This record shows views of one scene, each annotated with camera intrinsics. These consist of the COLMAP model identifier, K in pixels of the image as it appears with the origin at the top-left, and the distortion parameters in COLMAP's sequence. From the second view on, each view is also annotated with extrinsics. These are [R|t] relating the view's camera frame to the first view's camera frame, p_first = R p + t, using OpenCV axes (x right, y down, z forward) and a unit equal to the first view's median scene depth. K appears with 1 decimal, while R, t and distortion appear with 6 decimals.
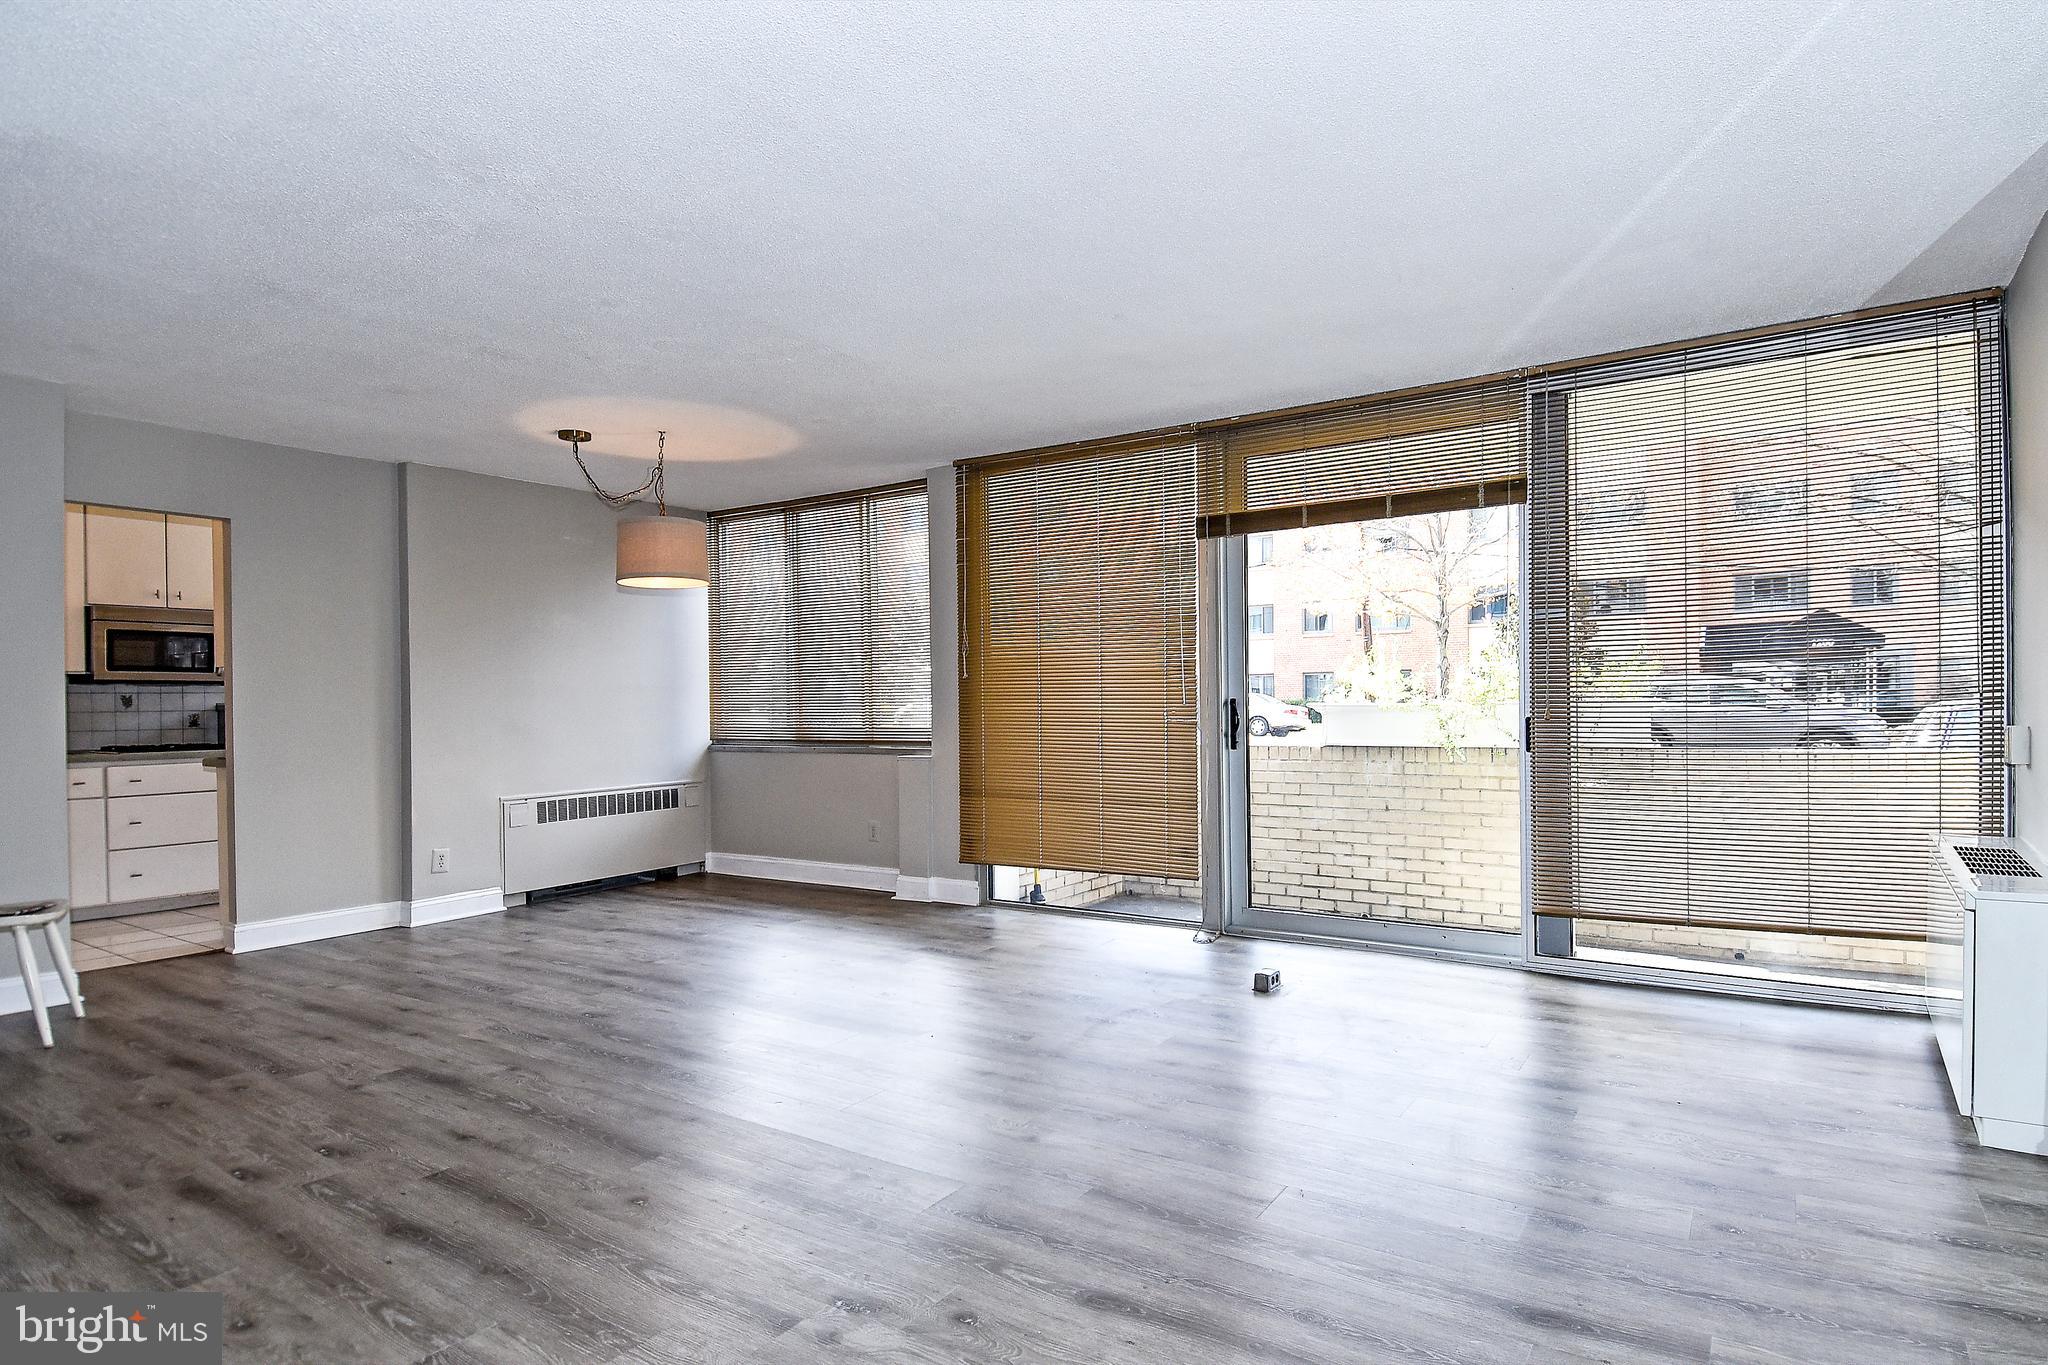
lens RADIAL K [[1111.0, 0, 1077.6], [0, 1111.0, 687.7], [0, 0, 1]] dist [0.045091, -0.044870]
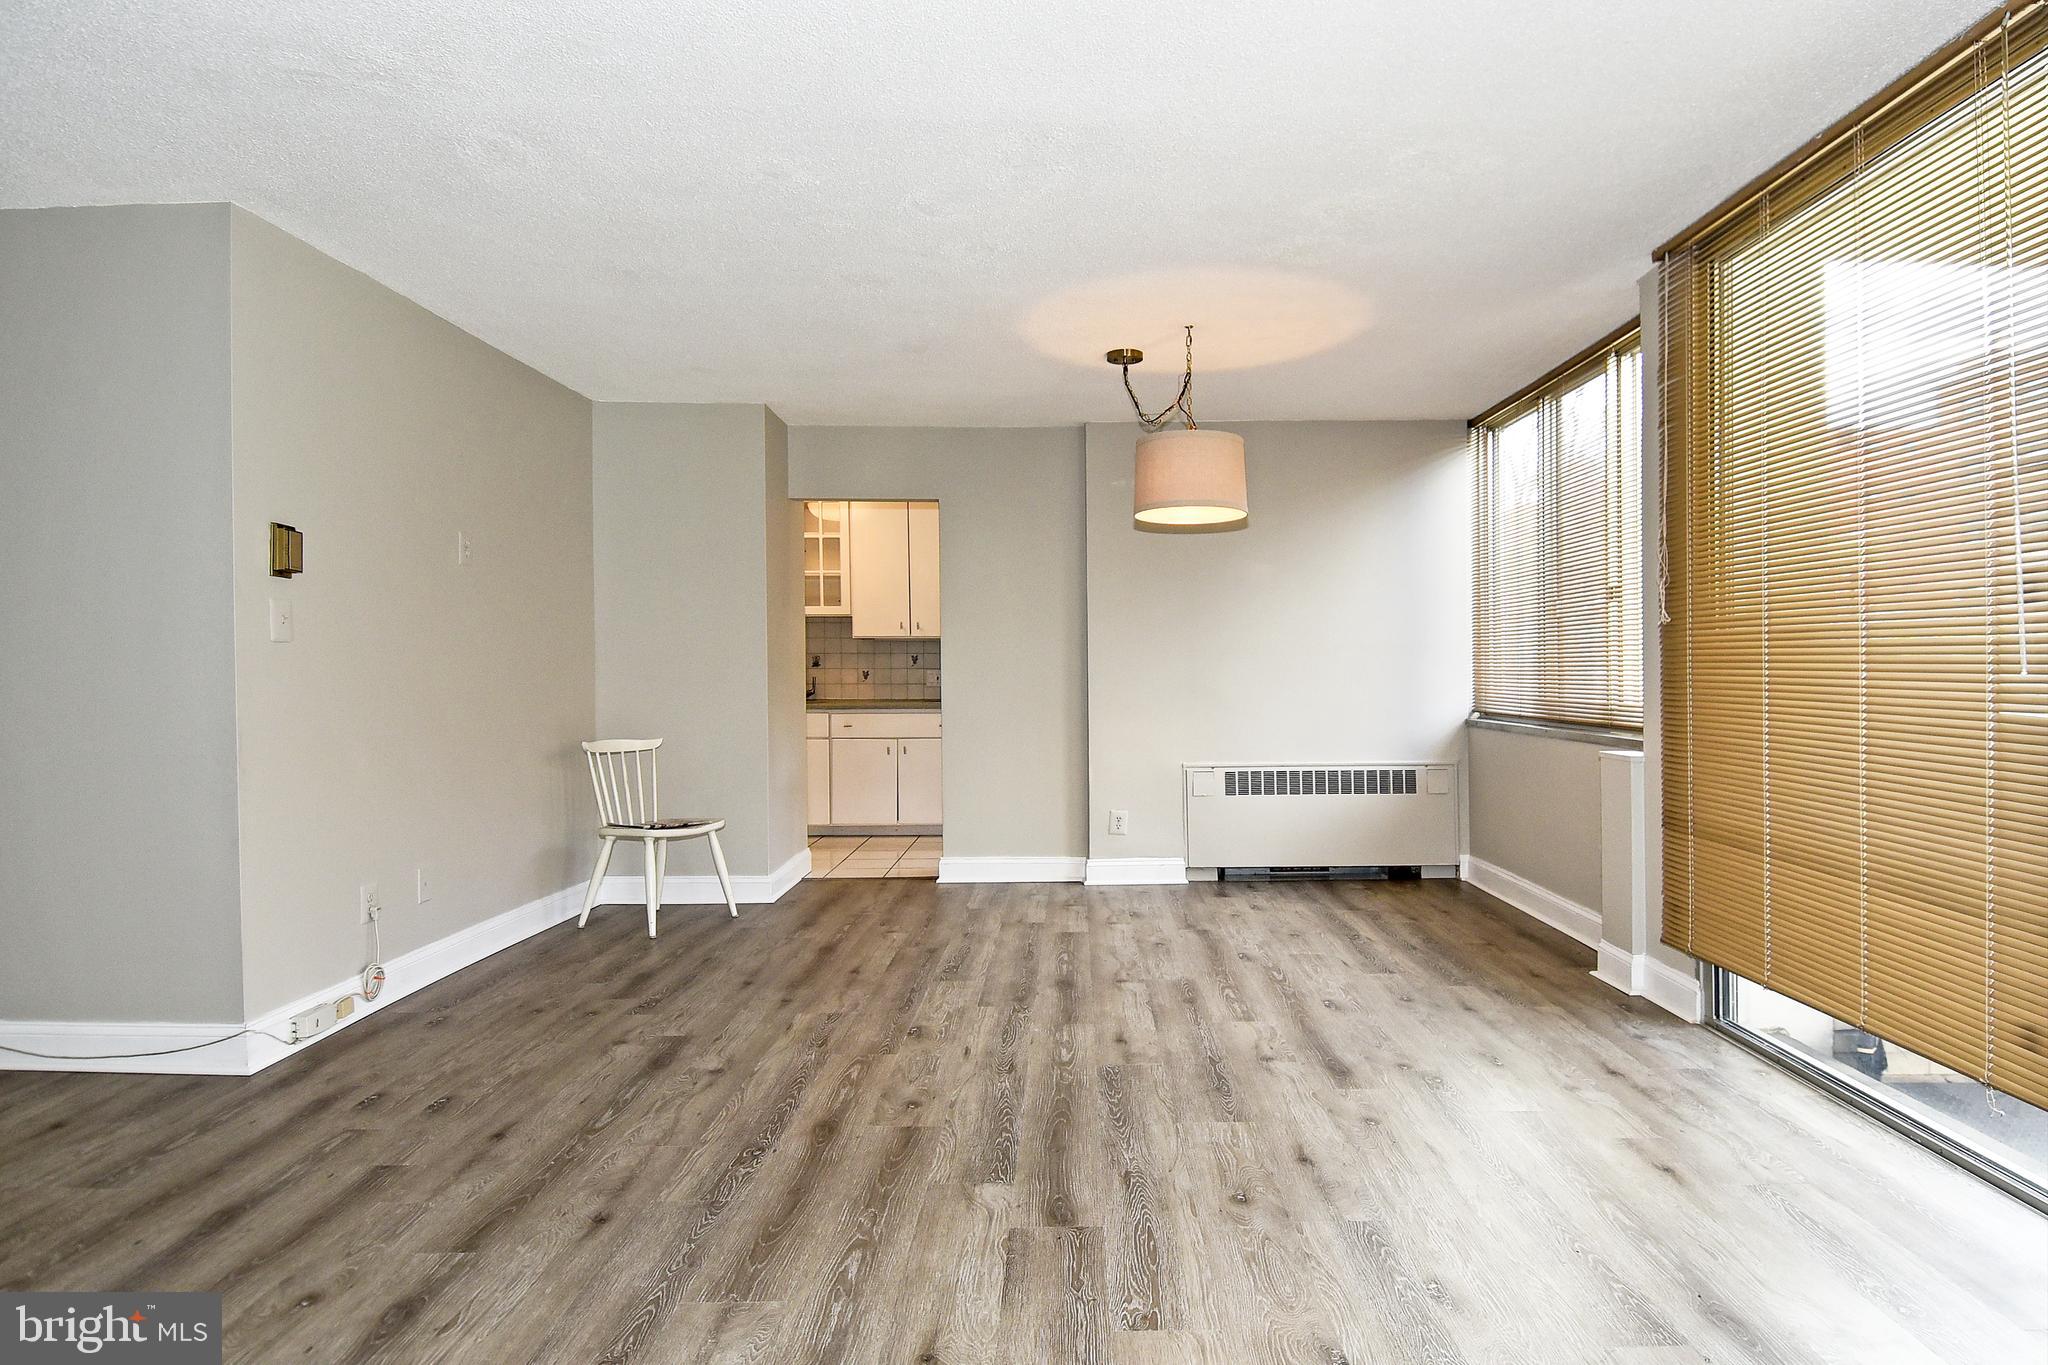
lens RADIAL K [[1111.0, 0, 1114.4], [0, 1111.0, 625.6], [0, 0, 1]] dist [0.045091, -0.044870]
pose [[0.548297, -0.028172, -0.835809, 0.259372], [0.004285, 0.999514, -0.030878, 0.013046], [0.836272, 0.013349, 0.548152, 0.492887]]
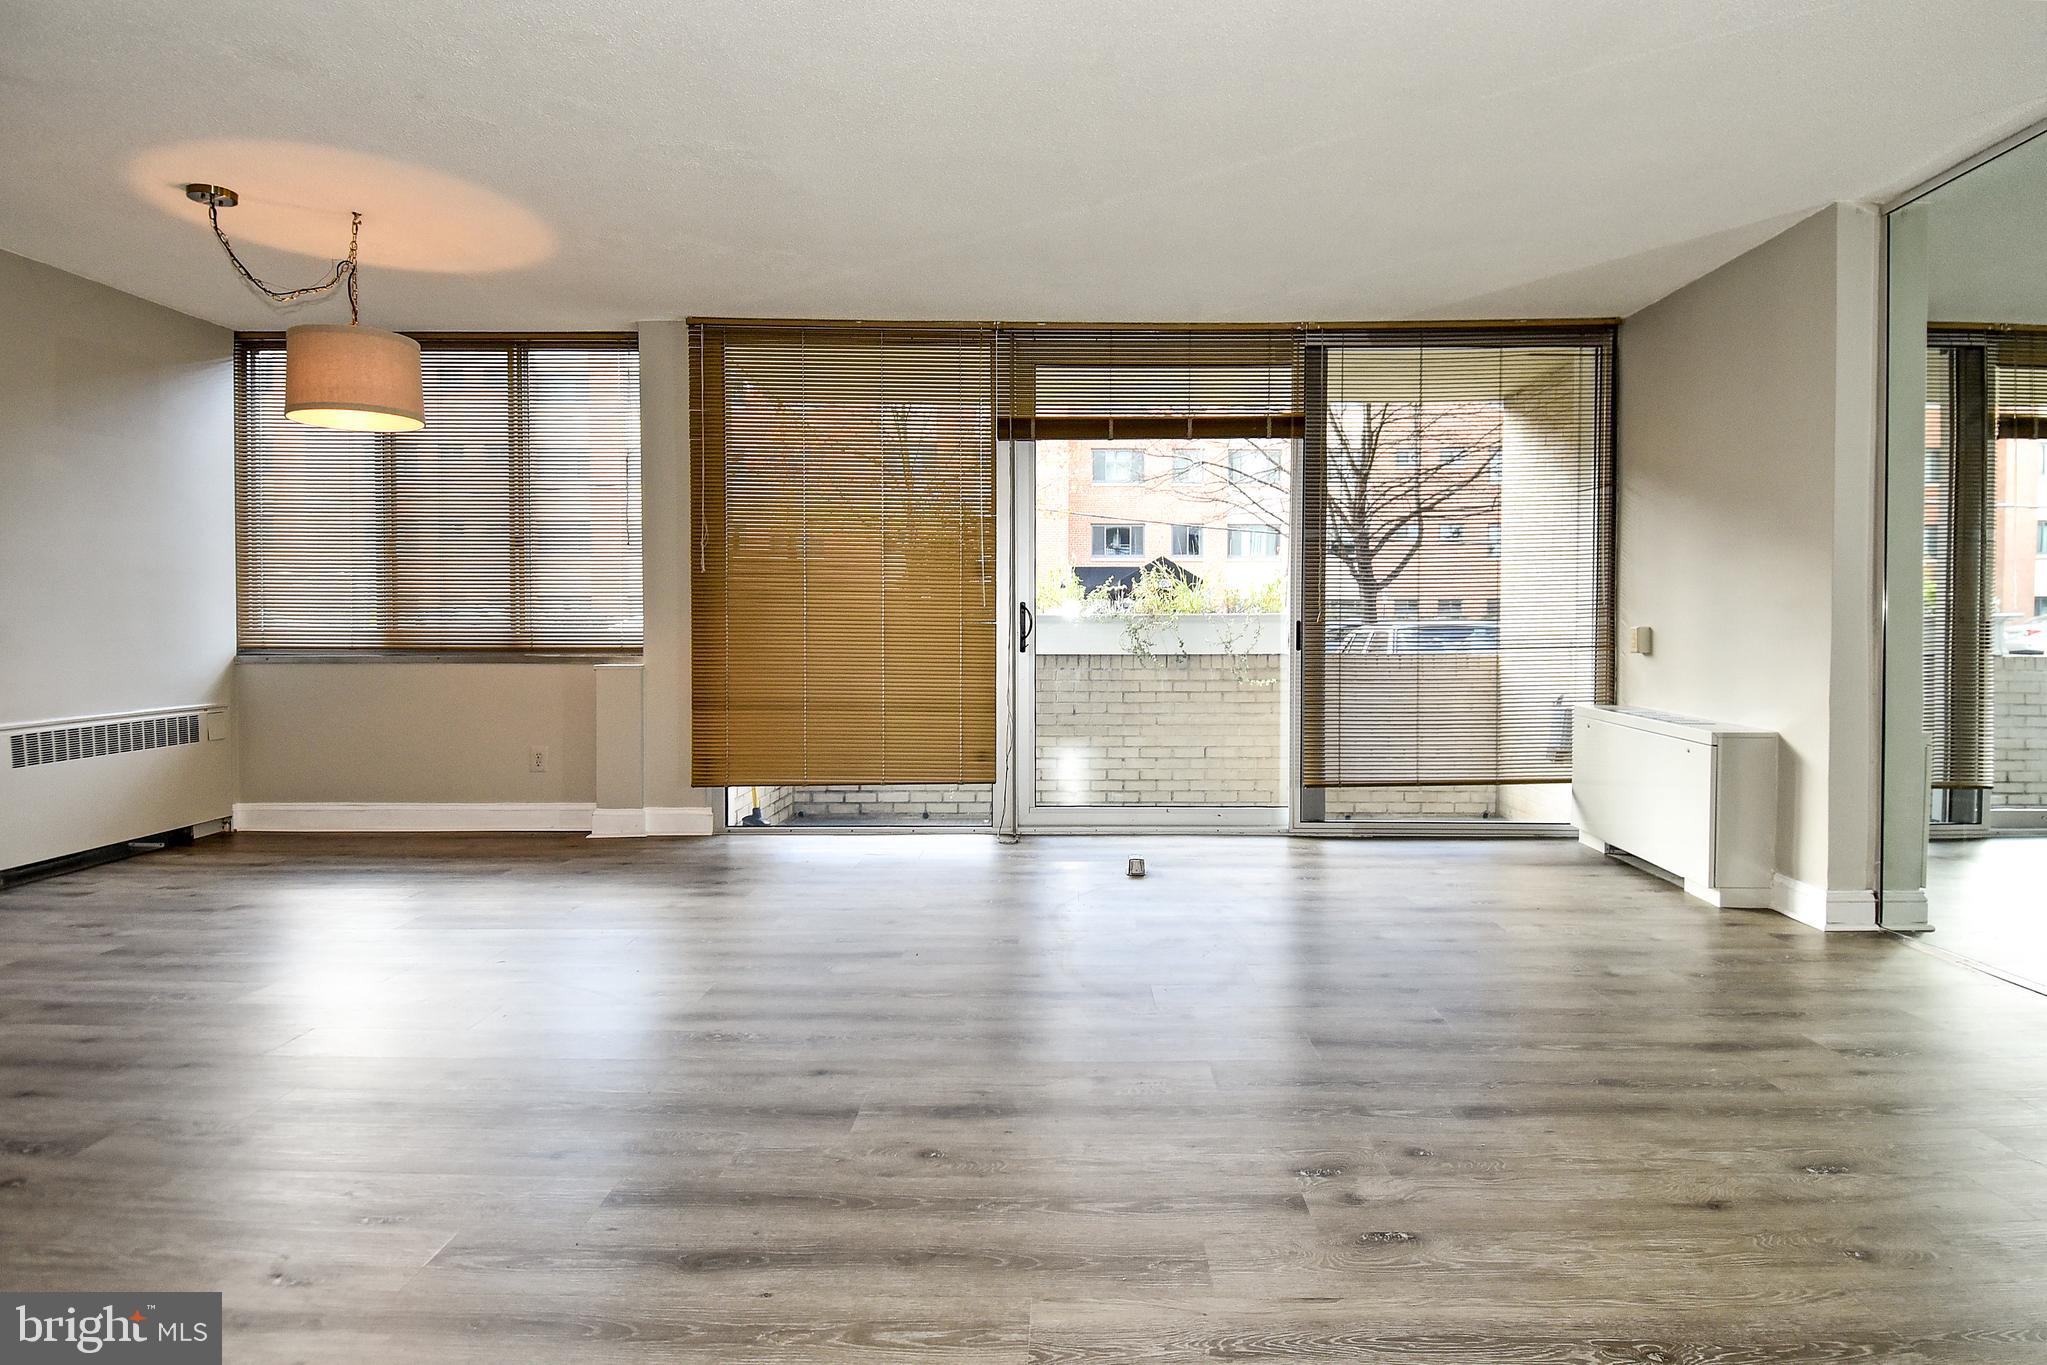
lens RADIAL K [[1110.5, 0, 1111.3], [0, 1110.5, 629.4], [0, 0, 1]] dist [0.045091, -0.044870]
pose [[0.832995, 0.012287, 0.553144, -0.352370], [-0.017338, 0.999842, 0.003901, 0.029695], [-0.553008, -0.012839, 0.833077, 0.113715]]
